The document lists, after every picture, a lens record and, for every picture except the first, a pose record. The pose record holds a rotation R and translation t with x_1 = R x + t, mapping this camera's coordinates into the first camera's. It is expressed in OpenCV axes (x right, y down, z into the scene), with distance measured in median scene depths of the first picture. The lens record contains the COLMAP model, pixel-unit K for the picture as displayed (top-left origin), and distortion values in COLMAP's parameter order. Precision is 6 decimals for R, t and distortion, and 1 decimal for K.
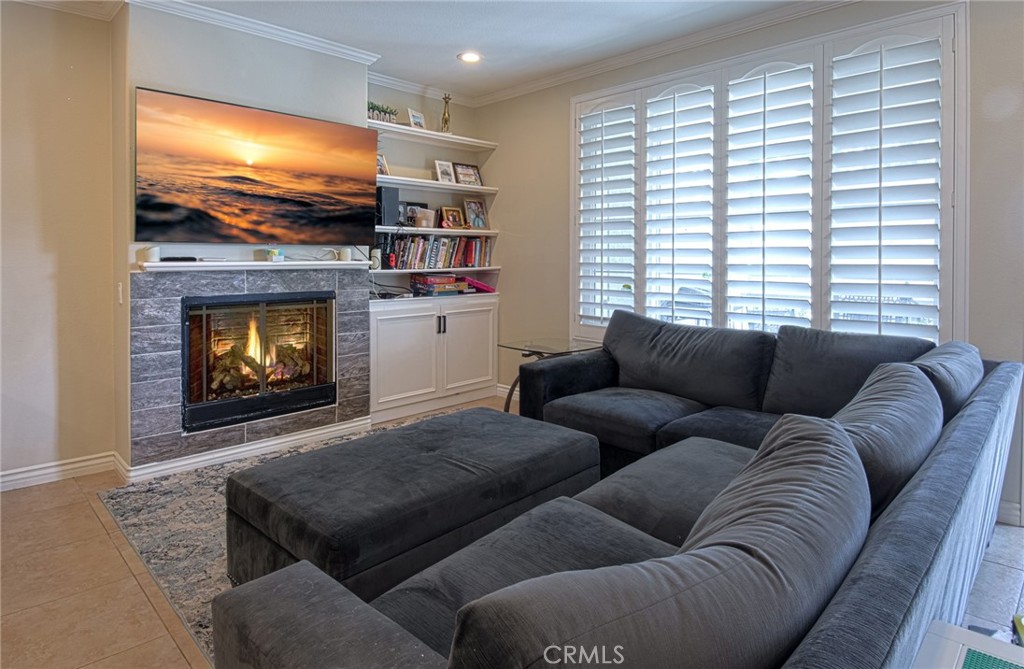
lens RADIAL K [[566.1, 0, 477.8], [0, 566.1, 258.0], [0, 0, 1]] dist [-0.005247, -0.004073]
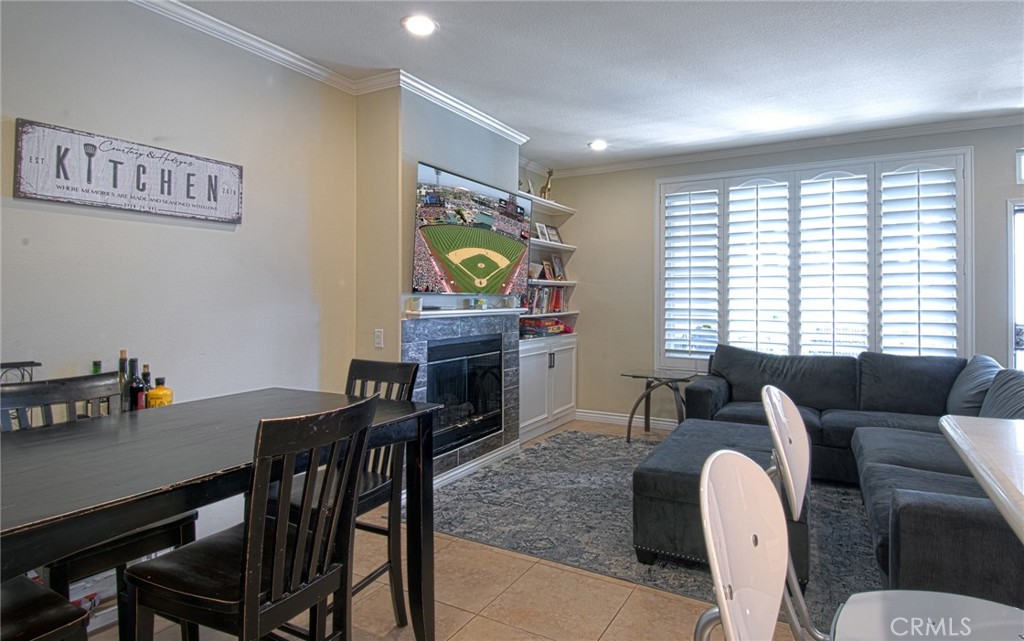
lens RADIAL K [[536.8, 0, 484.2], [0, 536.8, 281.8], [0, 0, 1]] dist [-0.022924, -0.002985]
pose [[0.971168, 0.007560, 0.238276, -0.558630], [0.000540, 0.999425, -0.033908, -0.011795], [-0.238395, 0.033059, 0.970605, -0.082100]]
